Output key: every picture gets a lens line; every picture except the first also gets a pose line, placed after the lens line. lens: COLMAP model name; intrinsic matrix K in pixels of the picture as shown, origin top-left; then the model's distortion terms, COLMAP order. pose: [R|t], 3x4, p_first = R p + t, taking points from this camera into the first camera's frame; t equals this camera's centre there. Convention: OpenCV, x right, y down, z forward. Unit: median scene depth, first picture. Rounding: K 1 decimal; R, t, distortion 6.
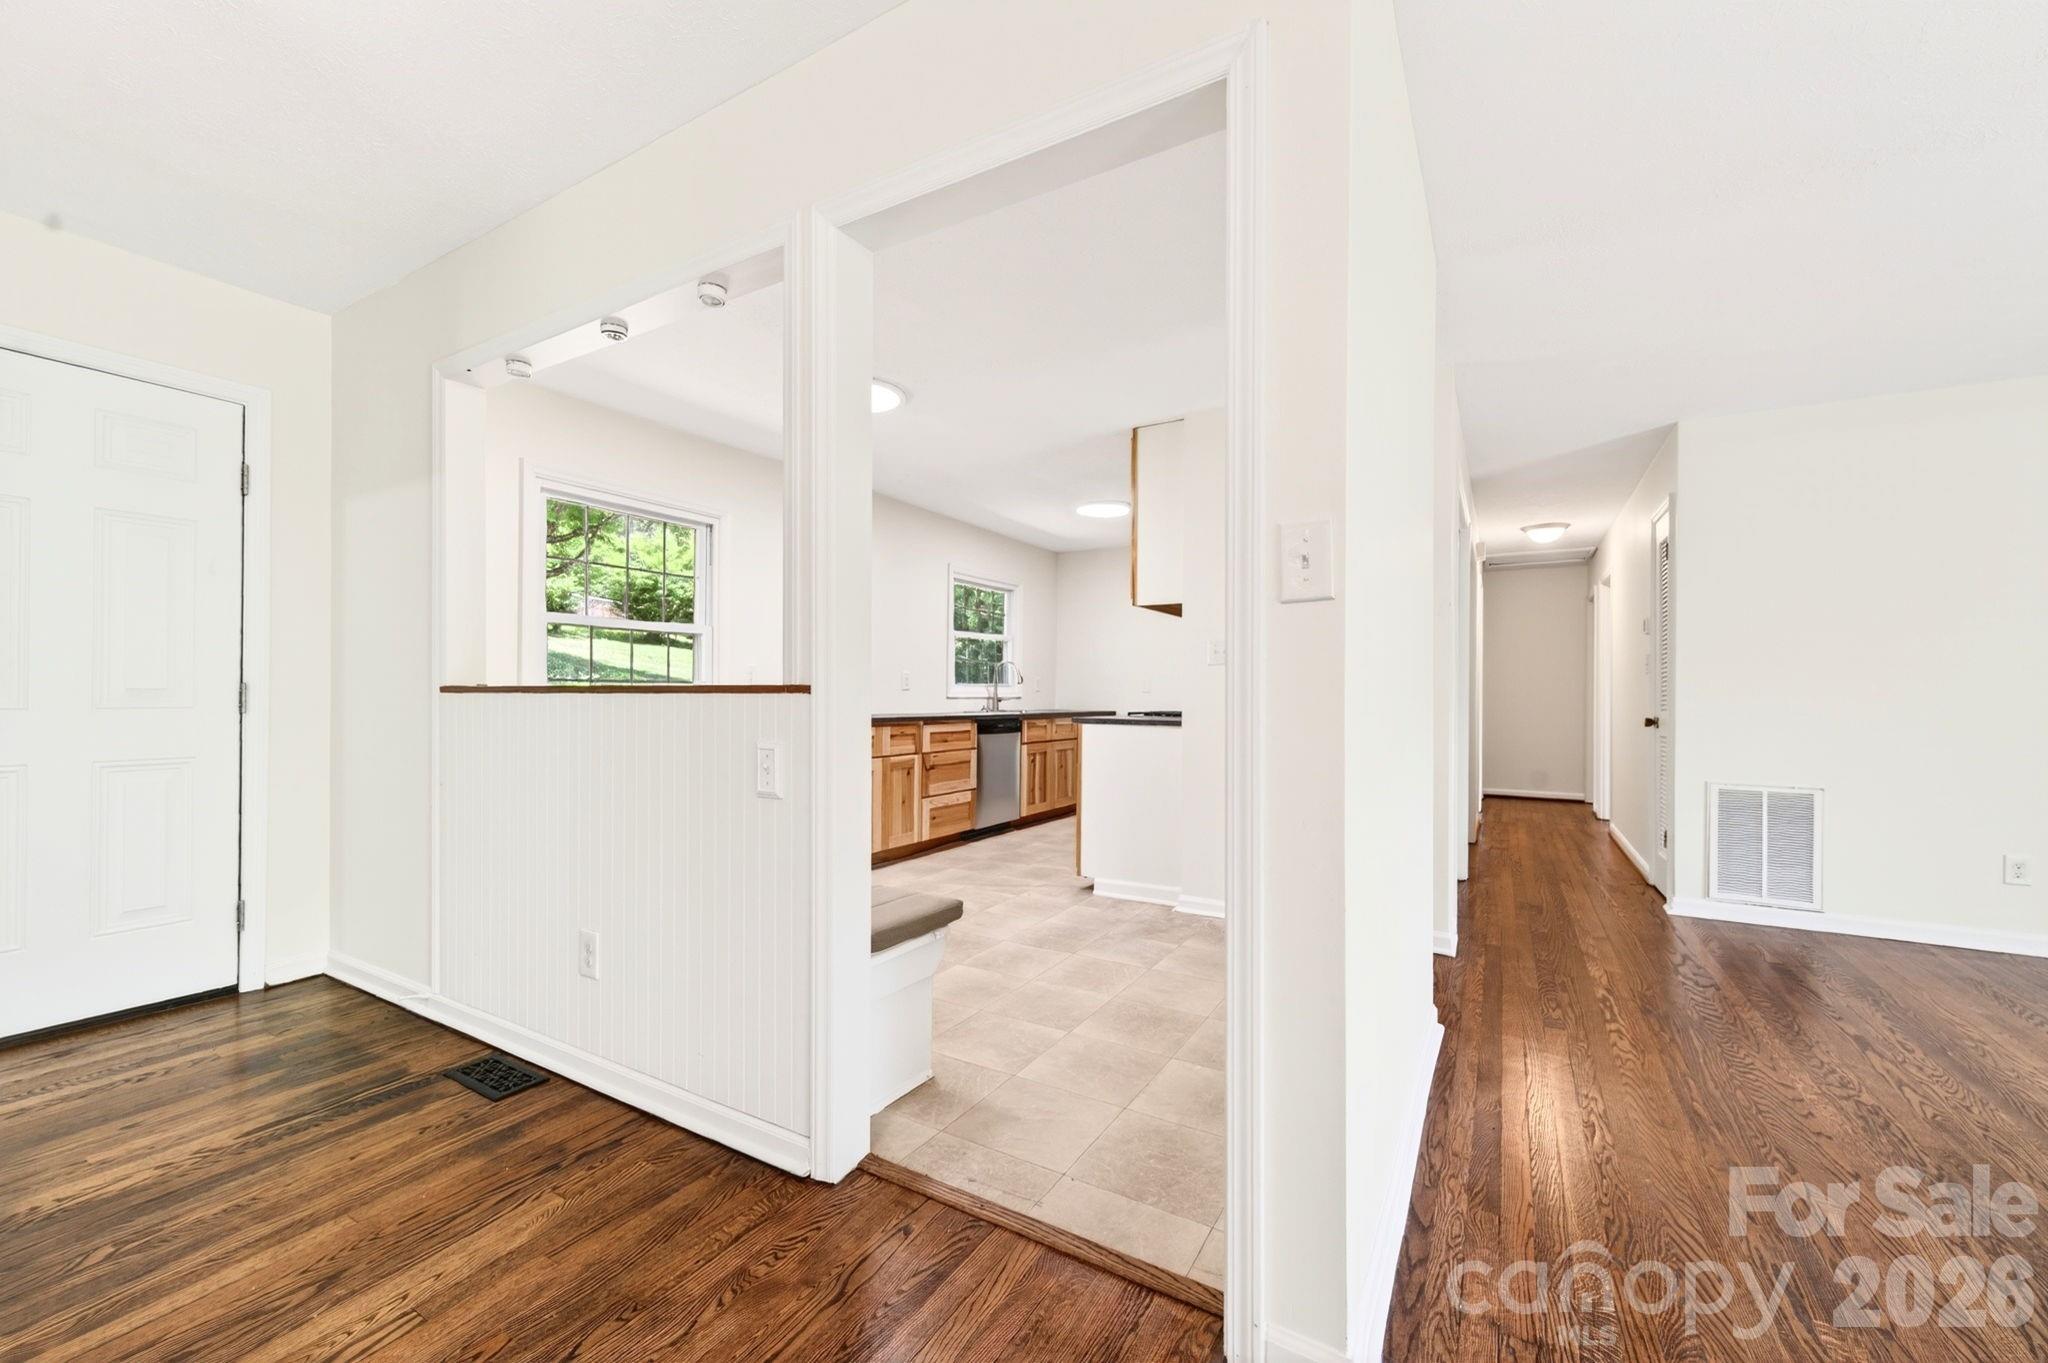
lens RADIAL K [[802.4, 0, 1024.0], [0, 802.4, 681.5], [0, 0, 1]] dist [-0.001554, -0.000380]
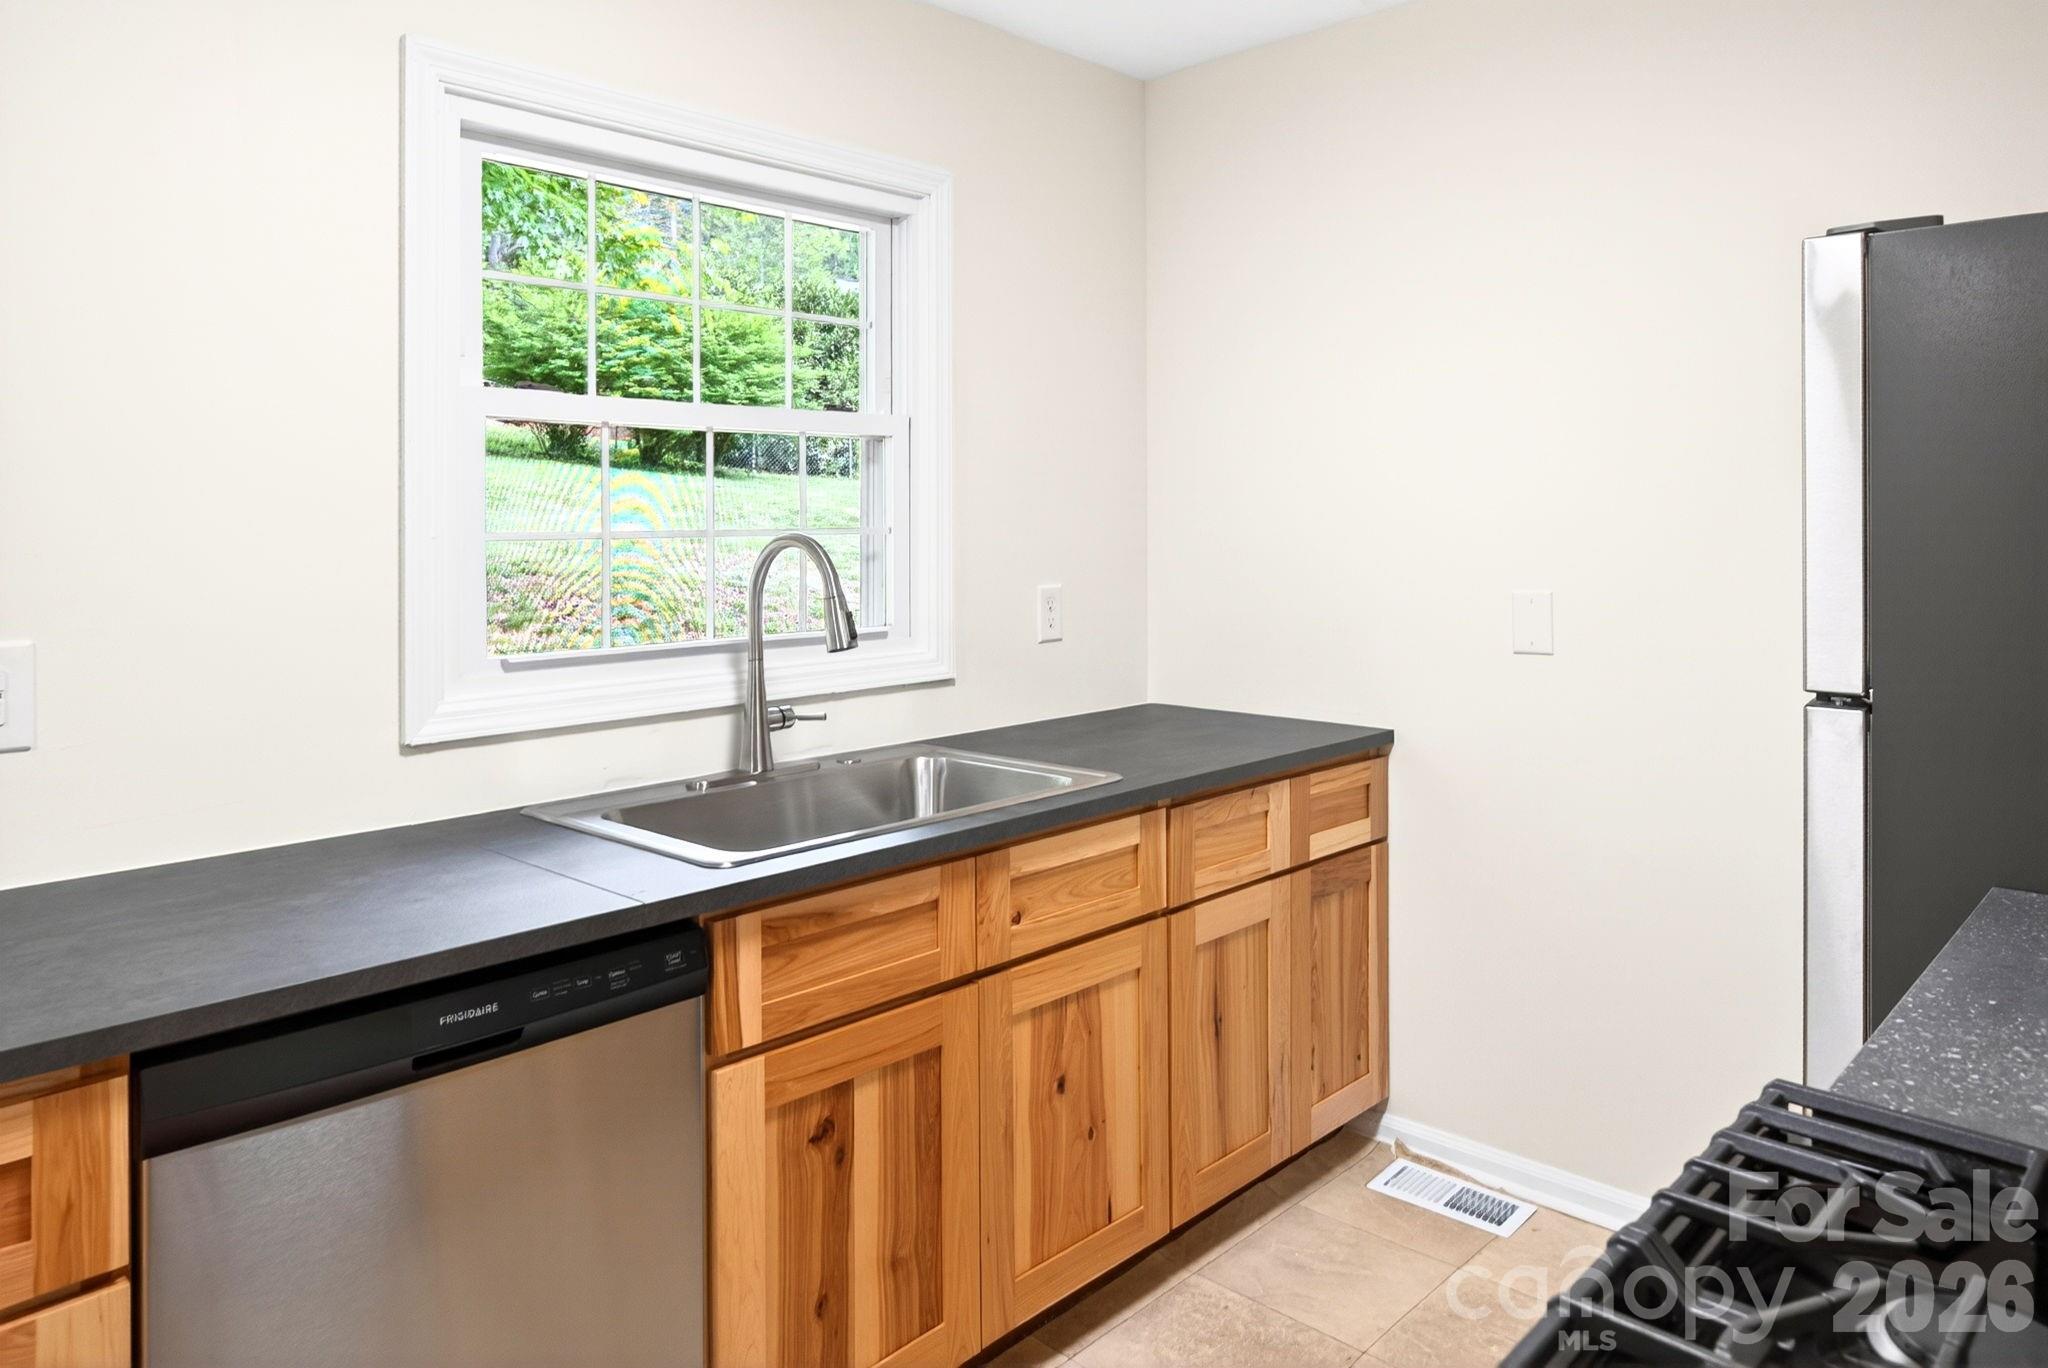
lens RADIAL K [[1345.5, 0, 1013.6], [0, 1345.5, 529.7], [0, 0, 1]] dist [-0.004781, -0.004464]
pose [[0.973380, -0.017087, -0.228558, 0.146095], [0.021298, 0.999646, 0.015968, -0.041655], [0.228205, -0.020410, 0.973399, 0.904952]]
